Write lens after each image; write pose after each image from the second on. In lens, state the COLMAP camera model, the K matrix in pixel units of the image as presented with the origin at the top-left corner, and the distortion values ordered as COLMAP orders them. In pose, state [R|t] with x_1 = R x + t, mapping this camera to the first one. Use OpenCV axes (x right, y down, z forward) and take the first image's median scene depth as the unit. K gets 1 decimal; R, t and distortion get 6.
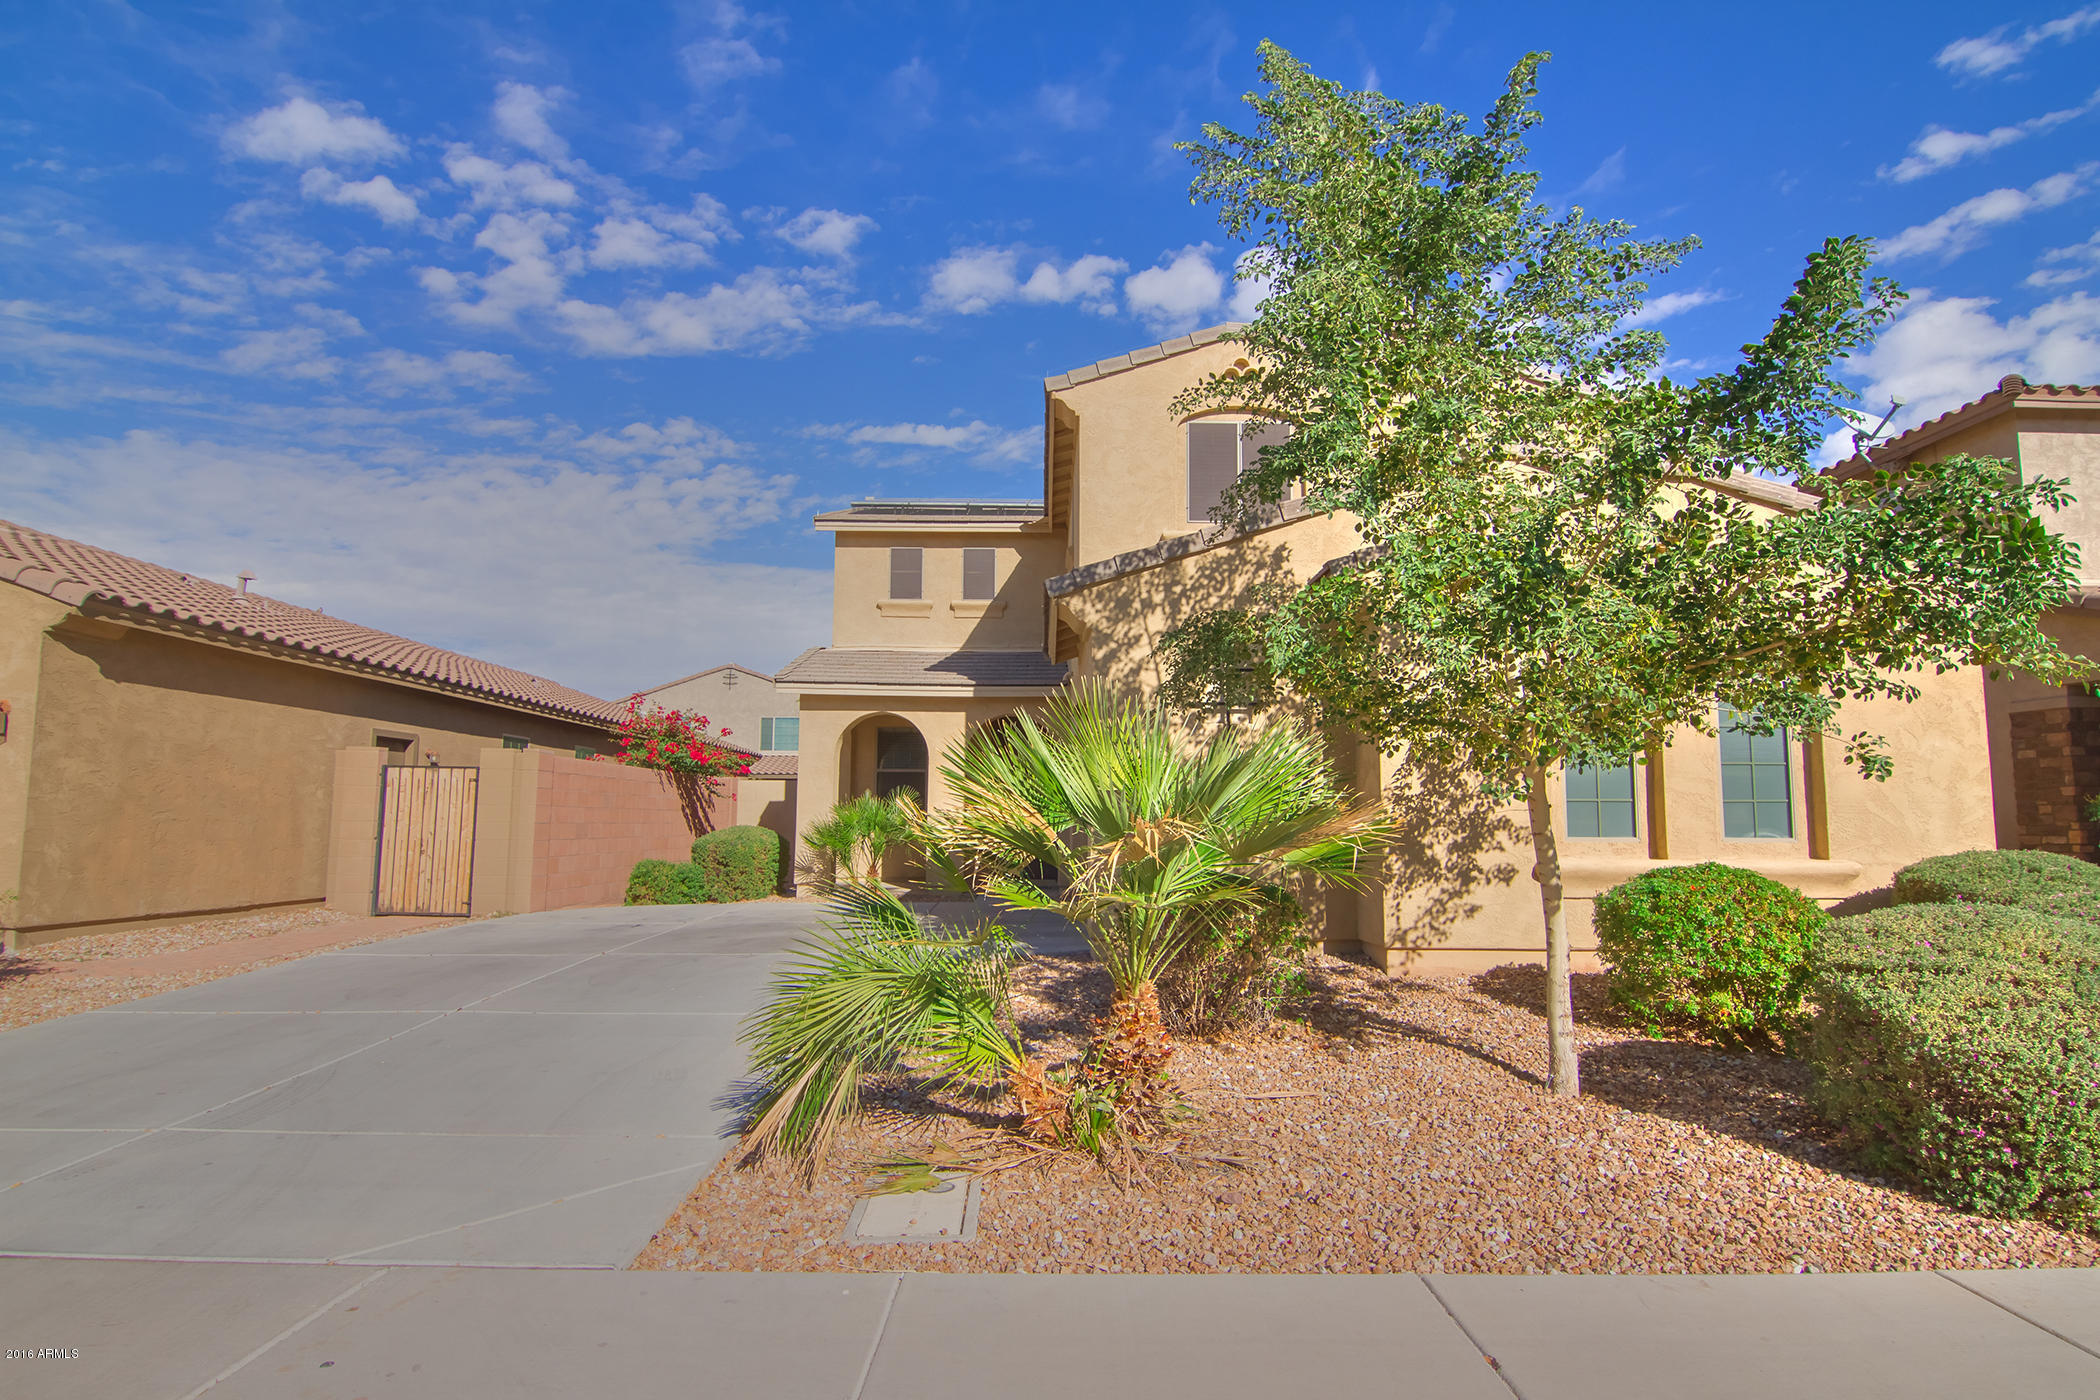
lens RADIAL K [[1069.4, 0, 1043.8], [0, 1069.4, 713.8], [0, 0, 1]] dist [-0.000969, -0.015666]
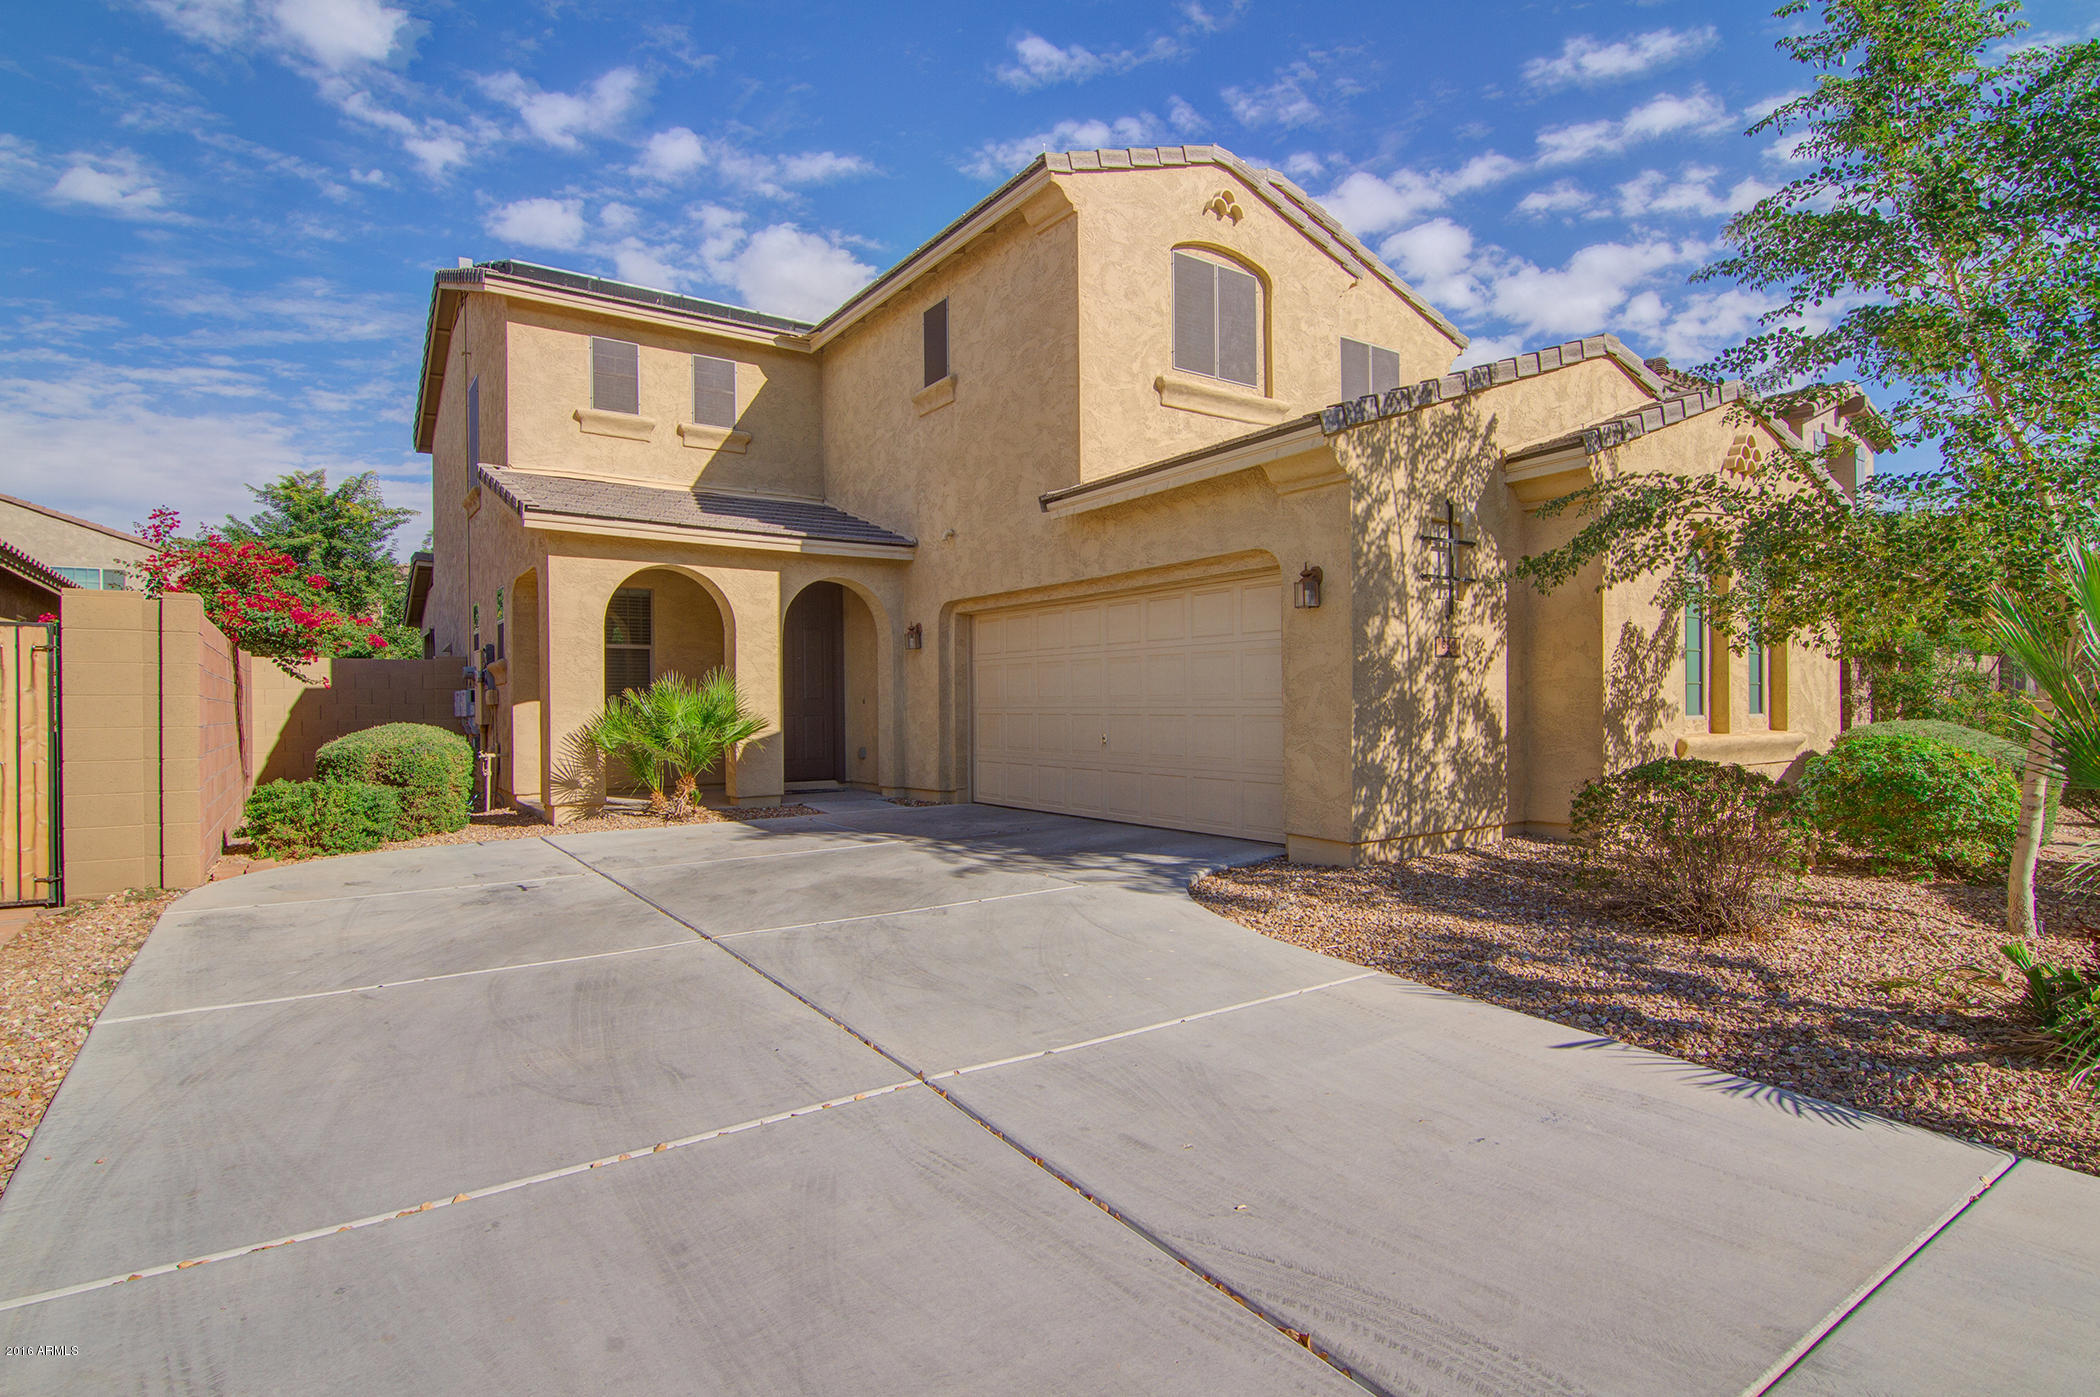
lens RADIAL K [[1069.4, 0, 1043.8], [0, 1069.4, 712.3], [0, 0, 1]] dist [-0.000969, -0.015666]
pose [[0.811614, -0.010717, 0.584095, -0.432726], [-0.047310, 0.995342, 0.084001, 0.029839], [-0.582275, -0.095810, 0.807327, 0.303374]]
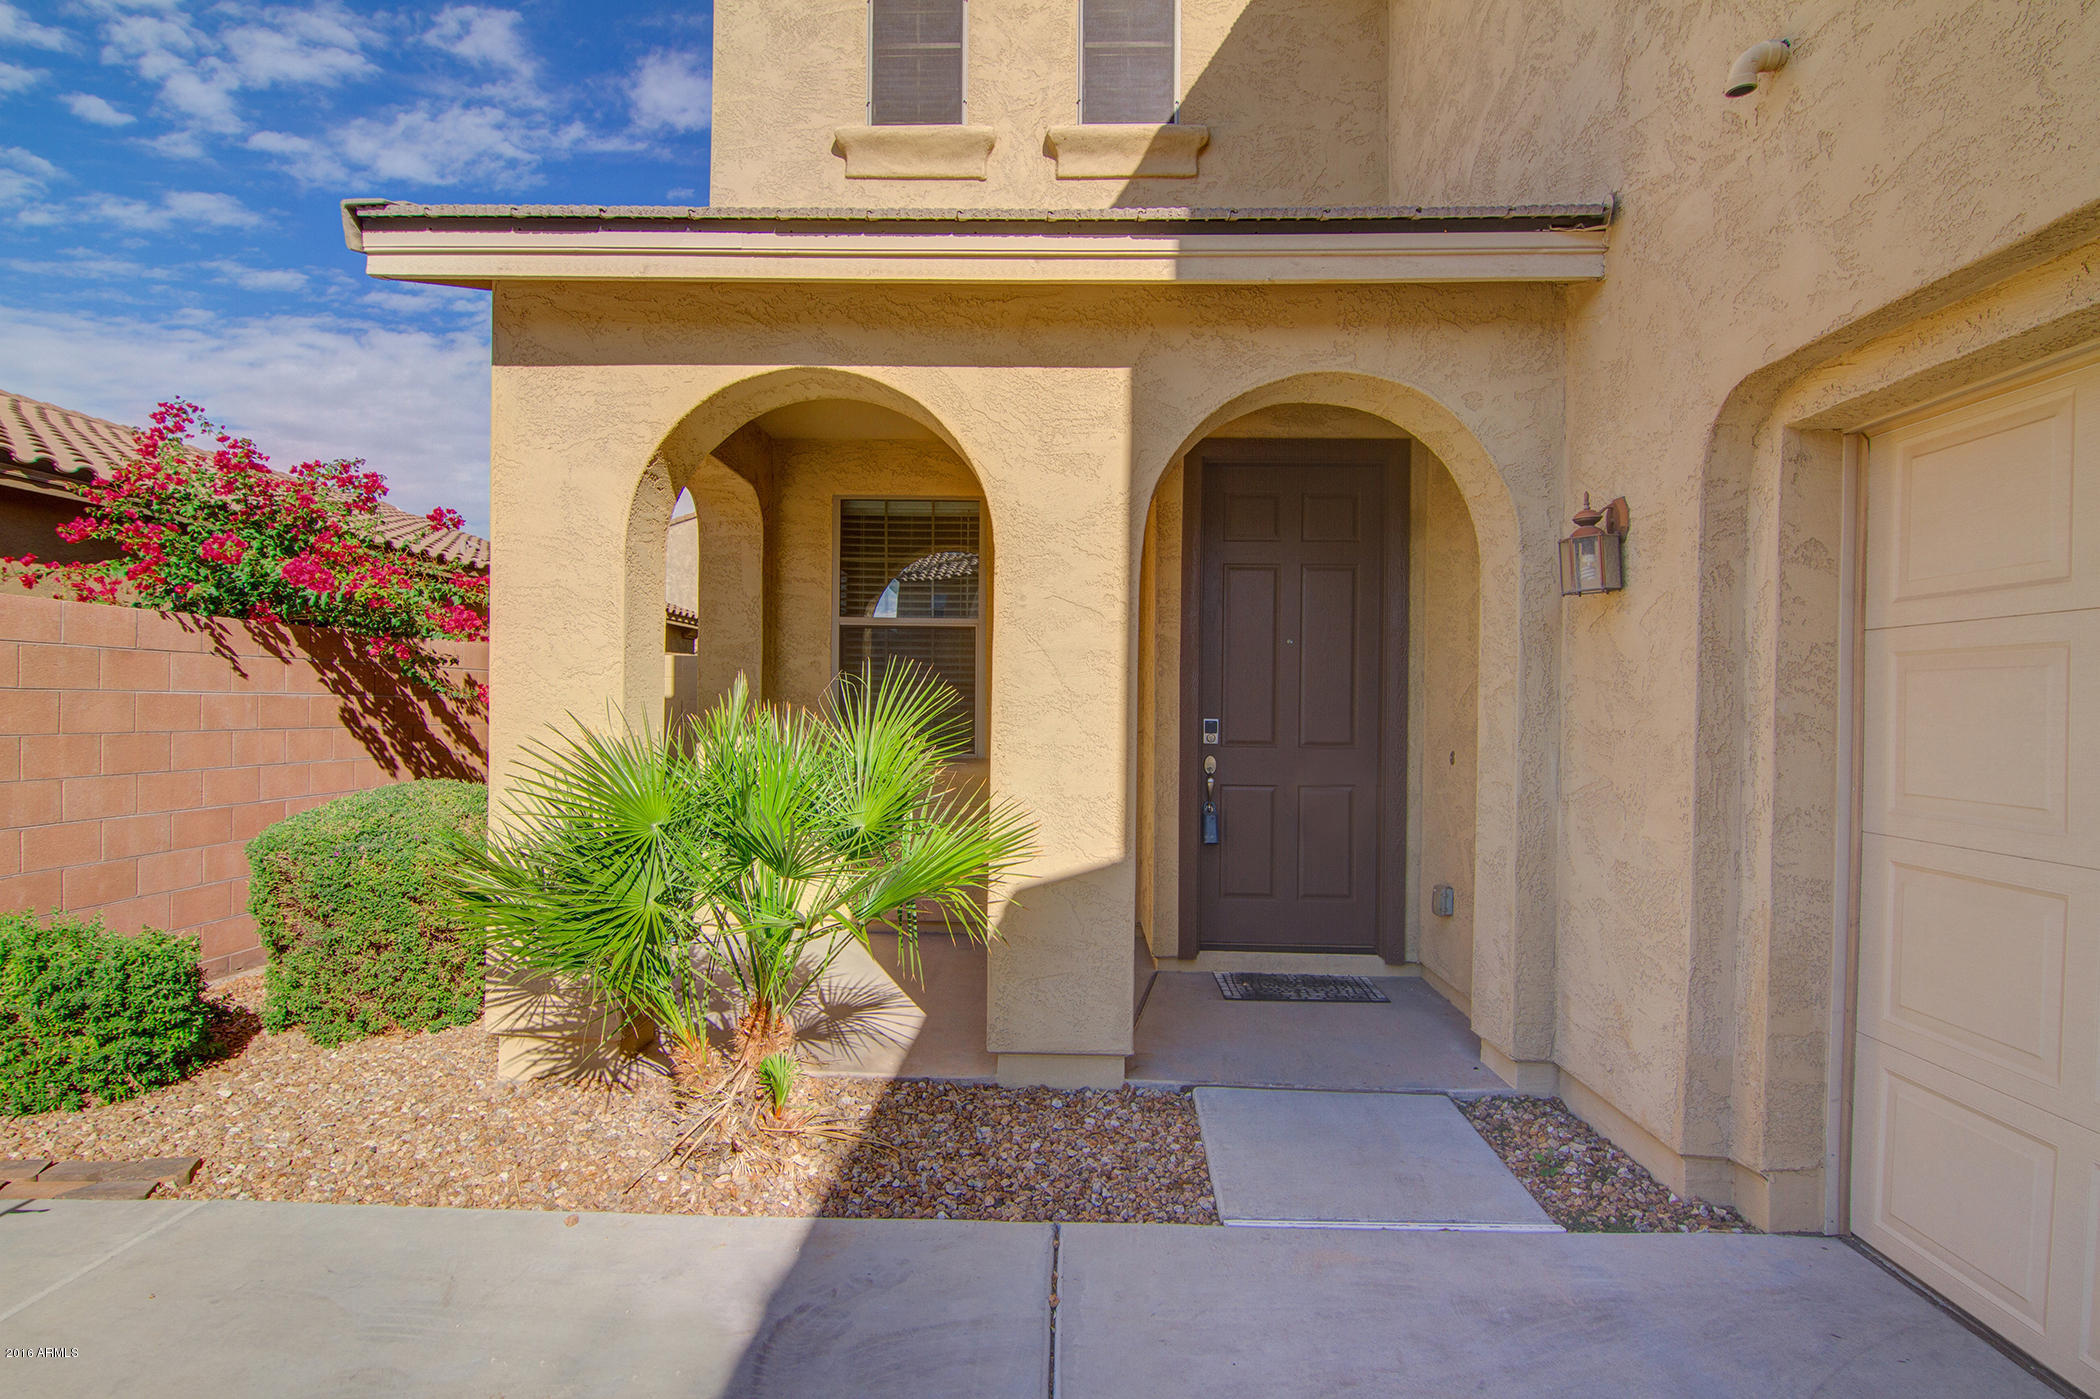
lens RADIAL K [[1069.4, 0, 1043.8], [0, 1069.4, 713.3], [0, 0, 1]] dist [-0.000969, -0.015666]
pose [[0.999619, 0.010501, -0.025533, -0.104385], [-0.007796, 0.994568, 0.103793, 0.061741], [0.026484, -0.103554, 0.994271, 0.866841]]
